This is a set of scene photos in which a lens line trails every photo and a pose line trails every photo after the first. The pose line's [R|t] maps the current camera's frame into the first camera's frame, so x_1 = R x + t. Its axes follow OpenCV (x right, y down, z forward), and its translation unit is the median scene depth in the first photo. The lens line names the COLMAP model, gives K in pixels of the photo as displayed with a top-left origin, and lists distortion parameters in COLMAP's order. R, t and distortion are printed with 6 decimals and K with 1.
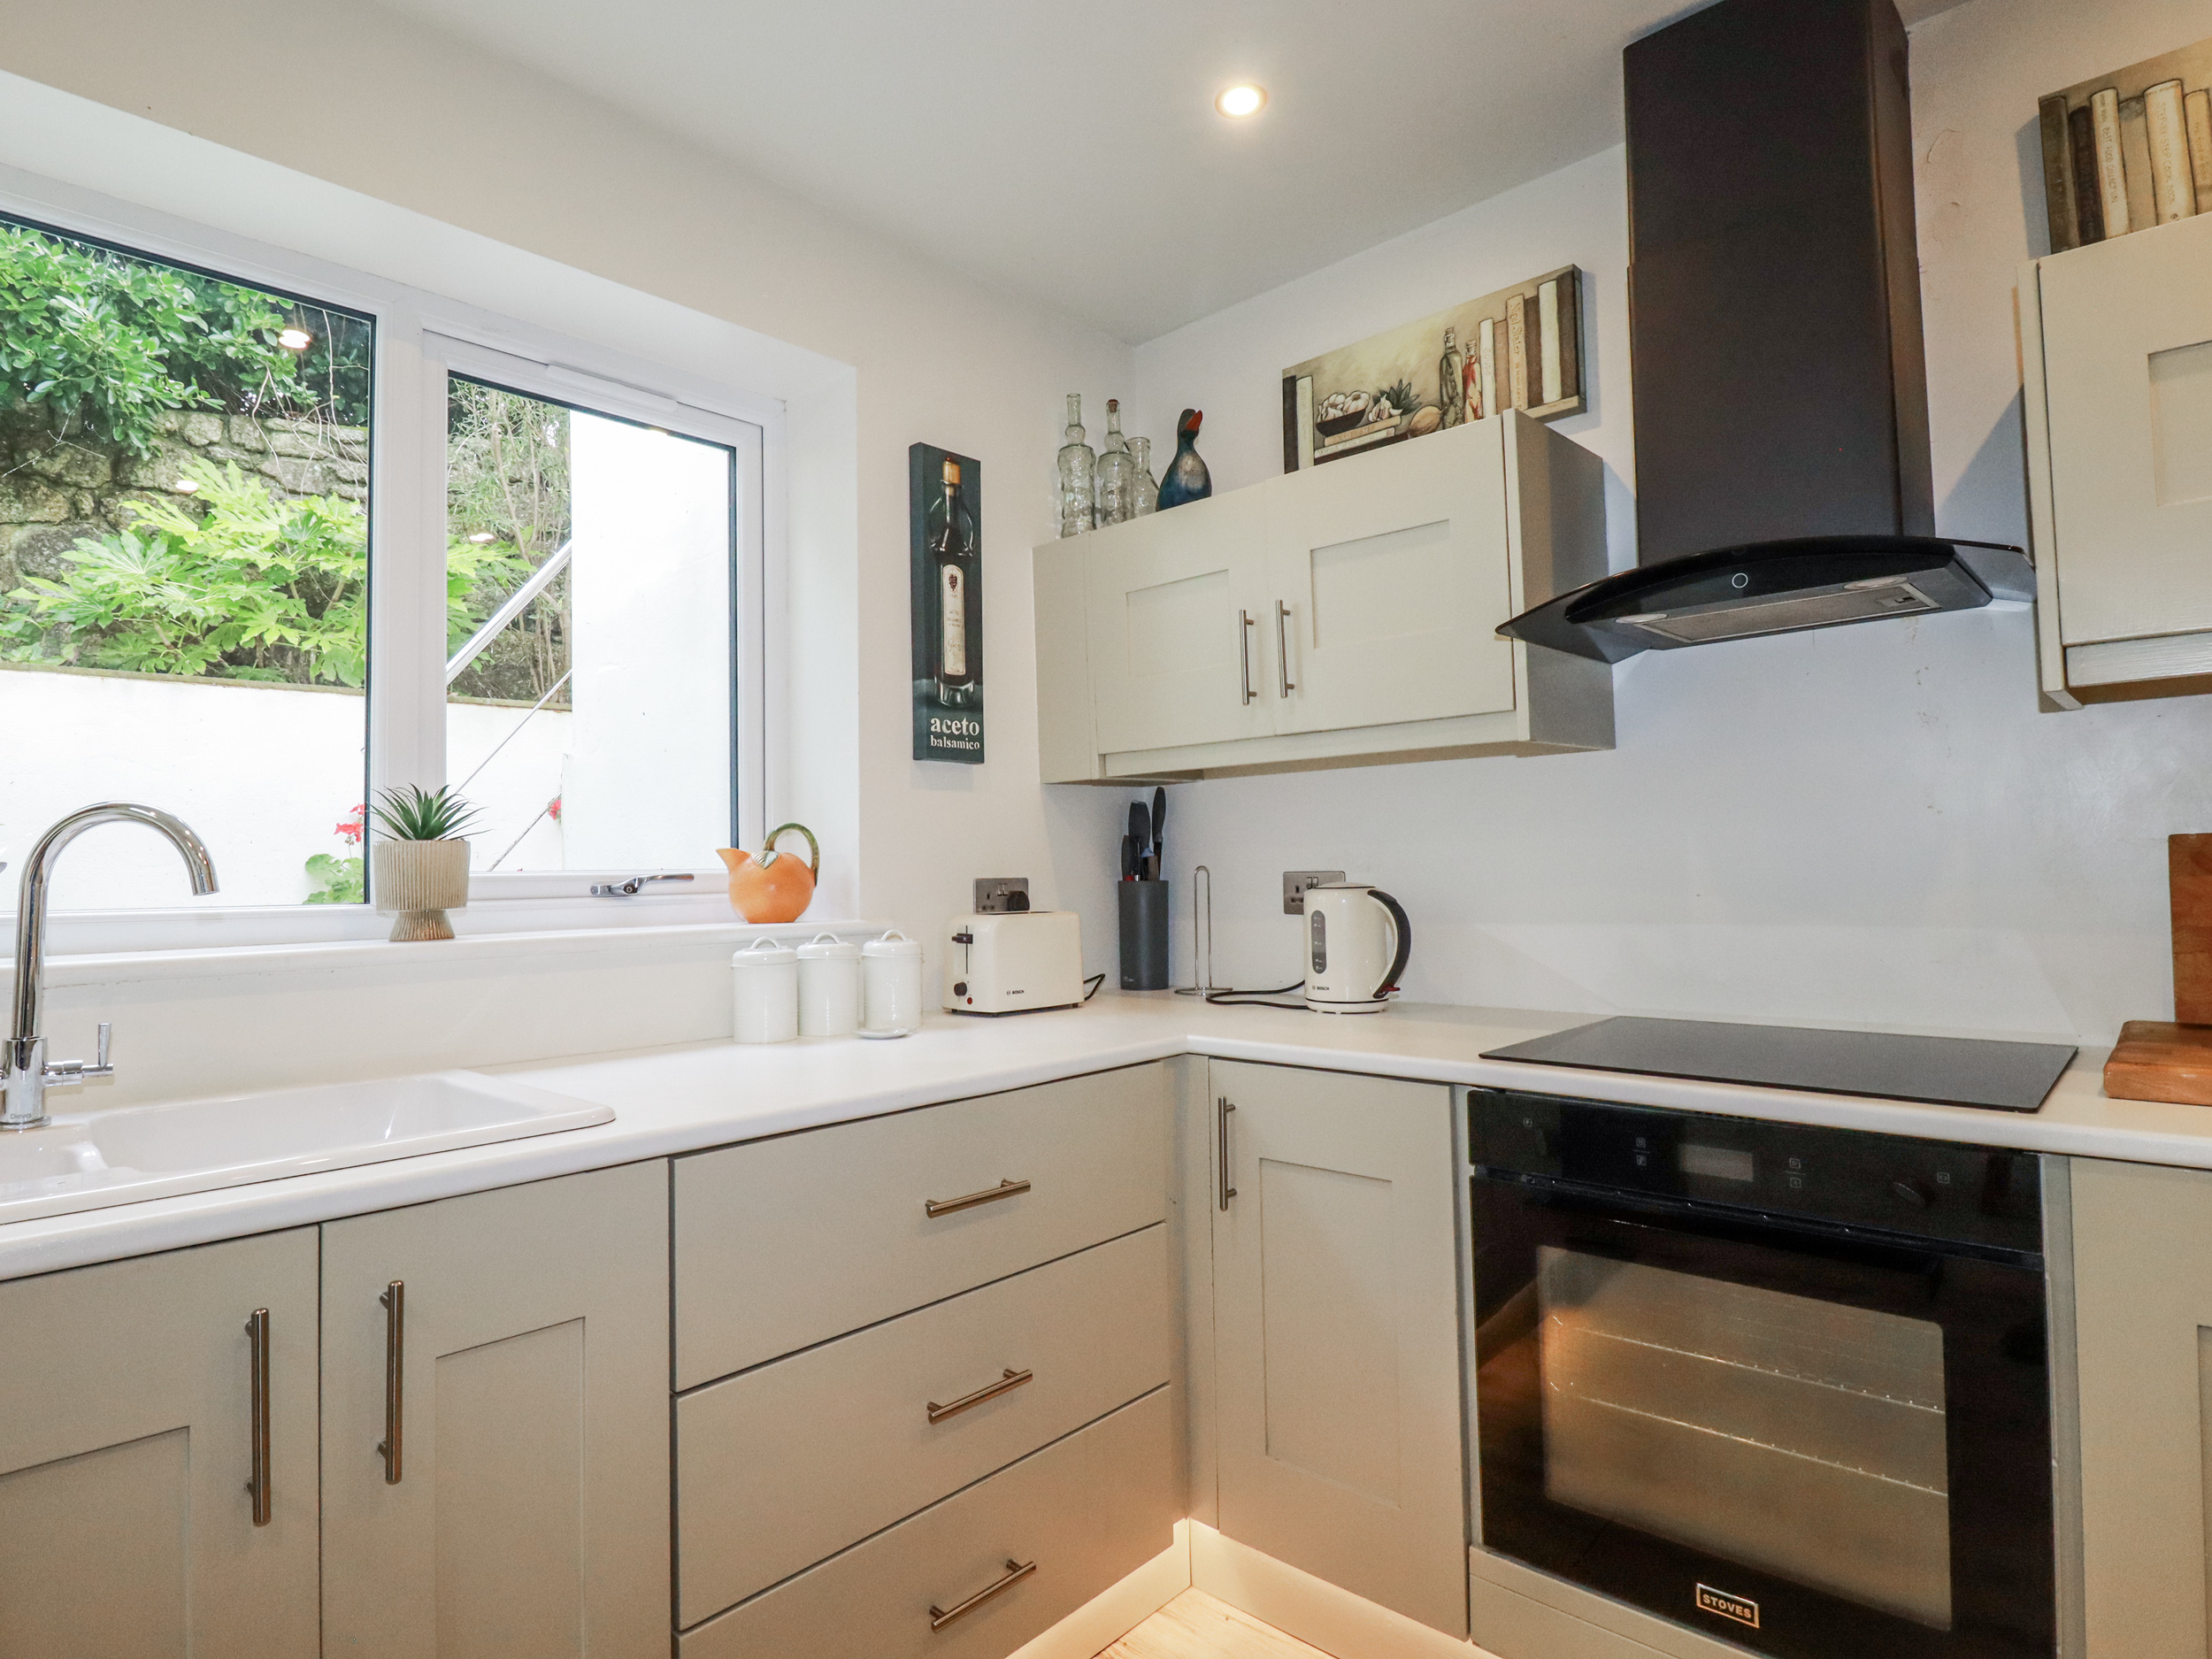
lens RADIAL K [[1111.9, 0, 1100.3], [0, 1111.9, 825.9], [0, 0, 1]] dist [-0.011454, -0.006471]
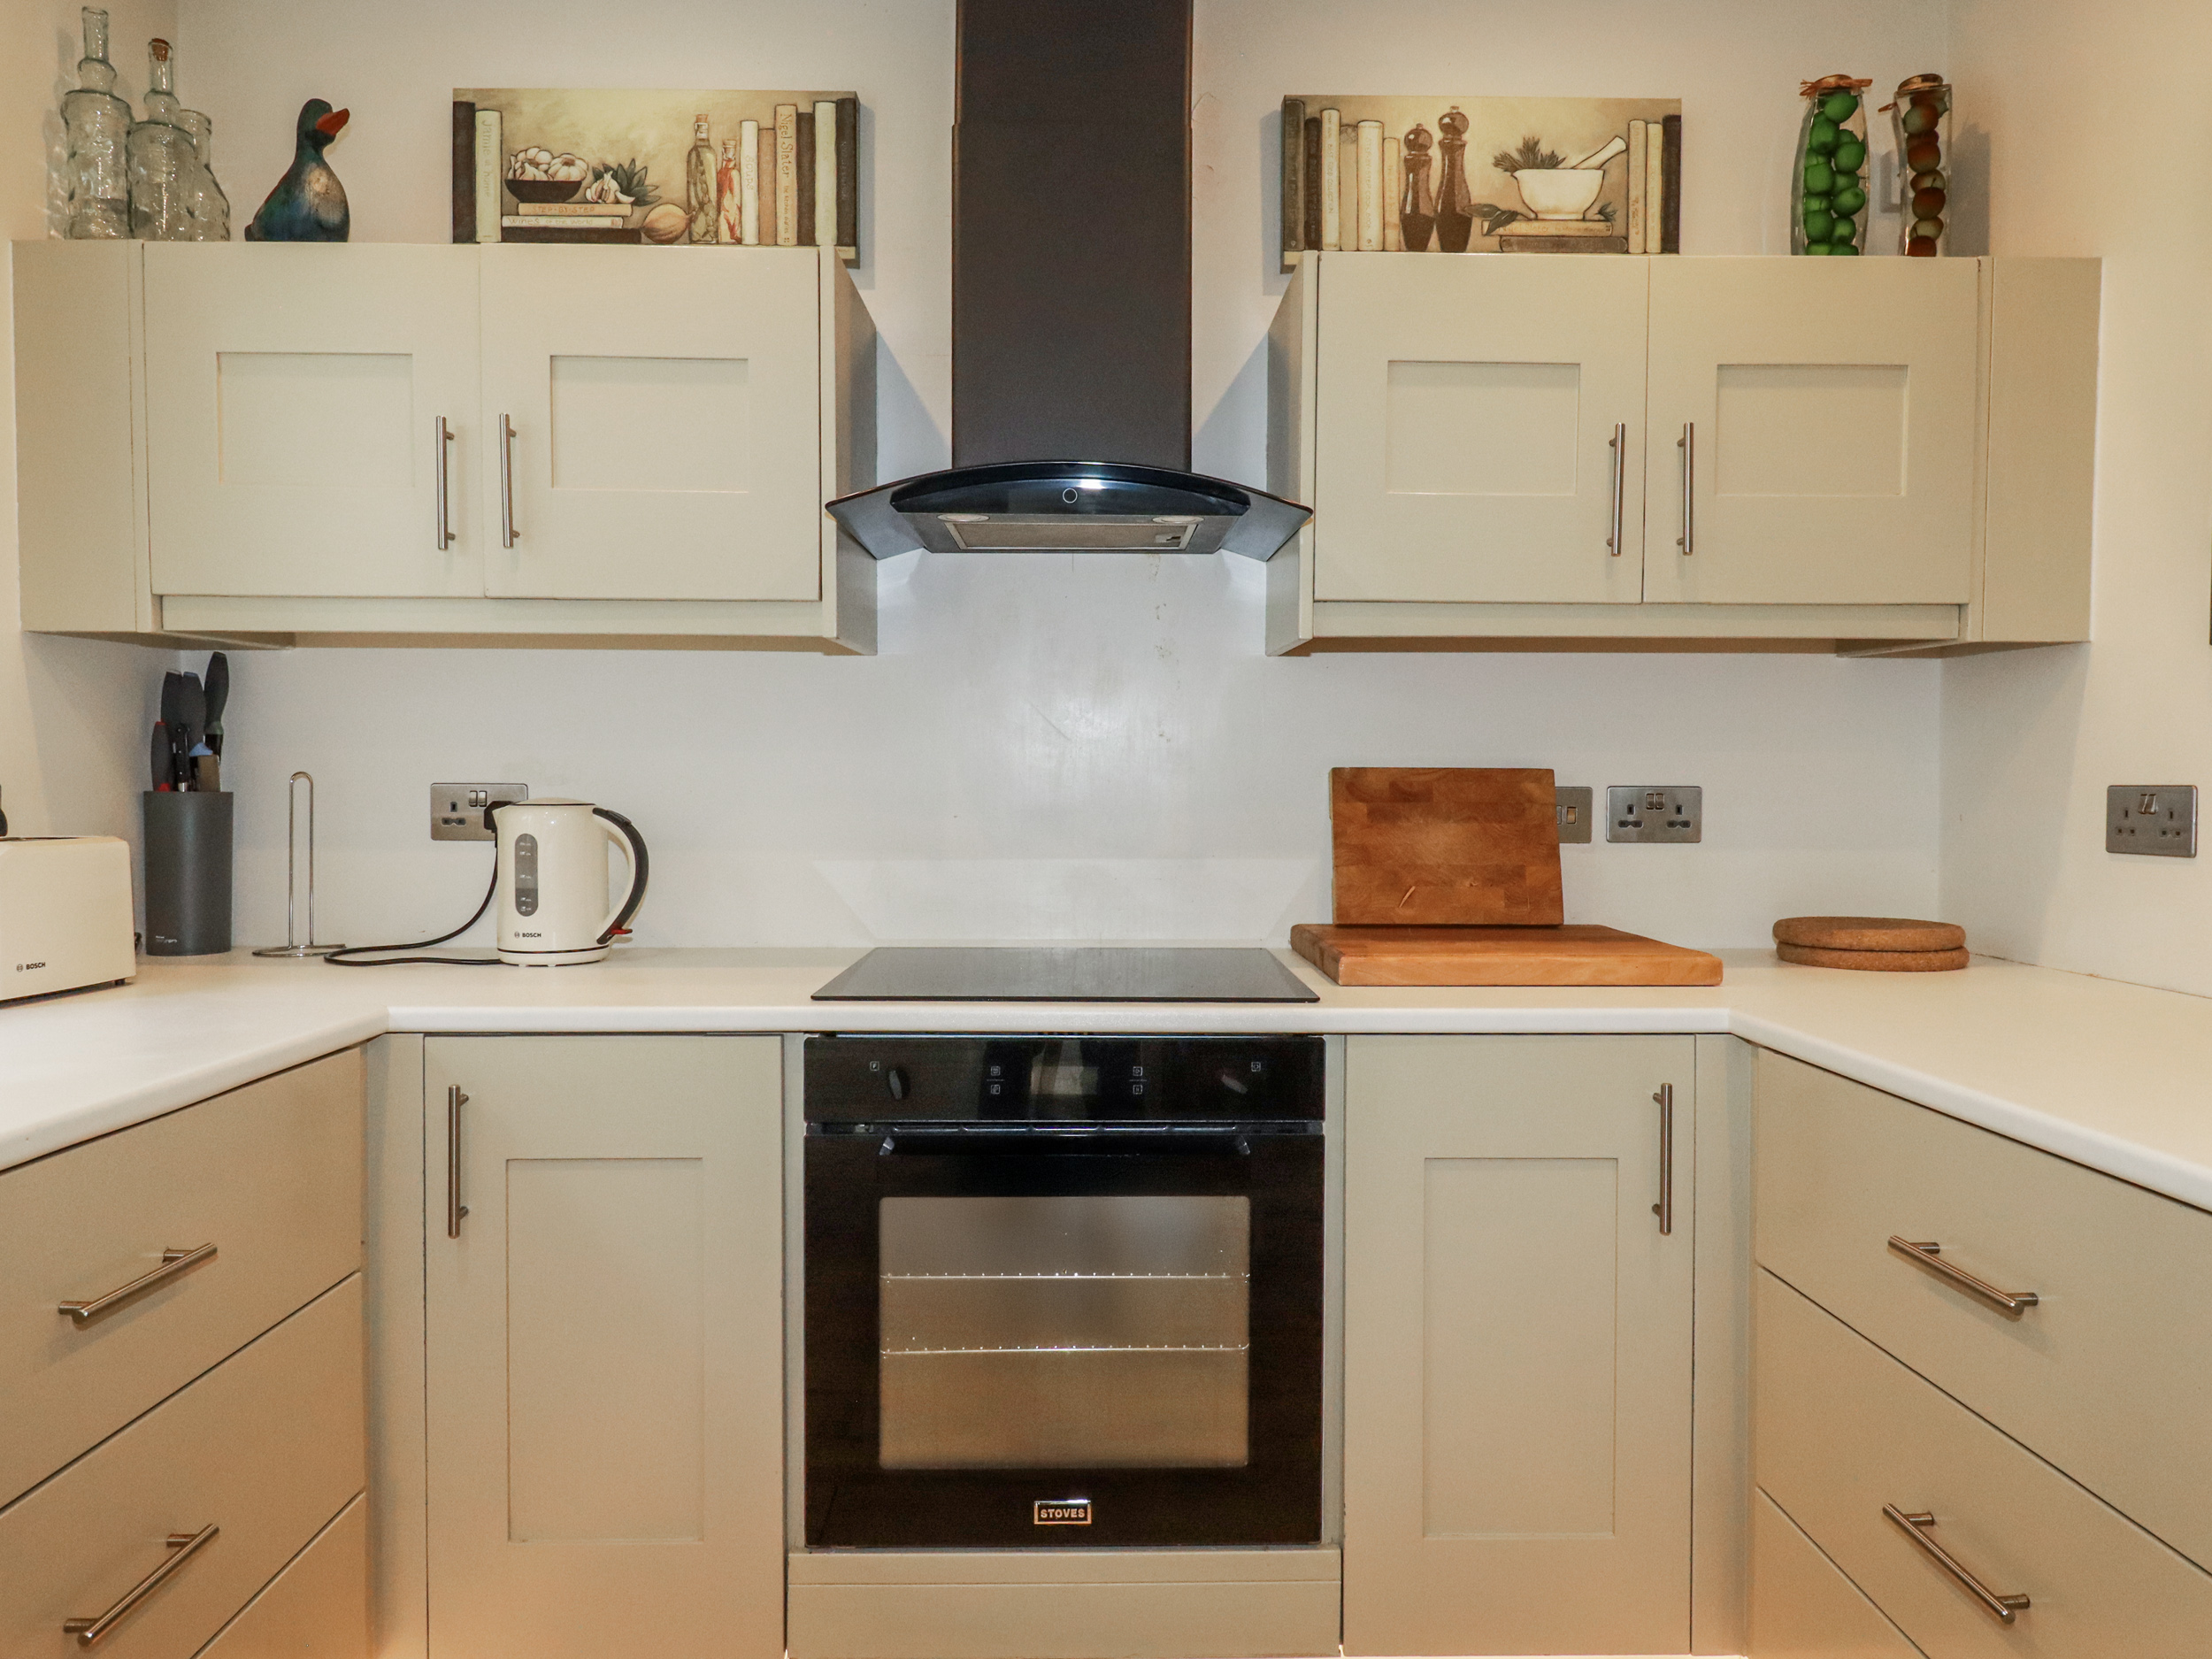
lens RADIAL K [[1347.8, 0, 1103.1], [0, 1347.8, 816.9], [0, 0, 1]] dist [-0.005960, -0.004679]
pose [[0.741626, 0.005840, 0.670789, -0.135847], [-0.045565, 0.998091, 0.041687, 0.008303], [-0.669265, -0.061480, 0.740476, 0.052478]]
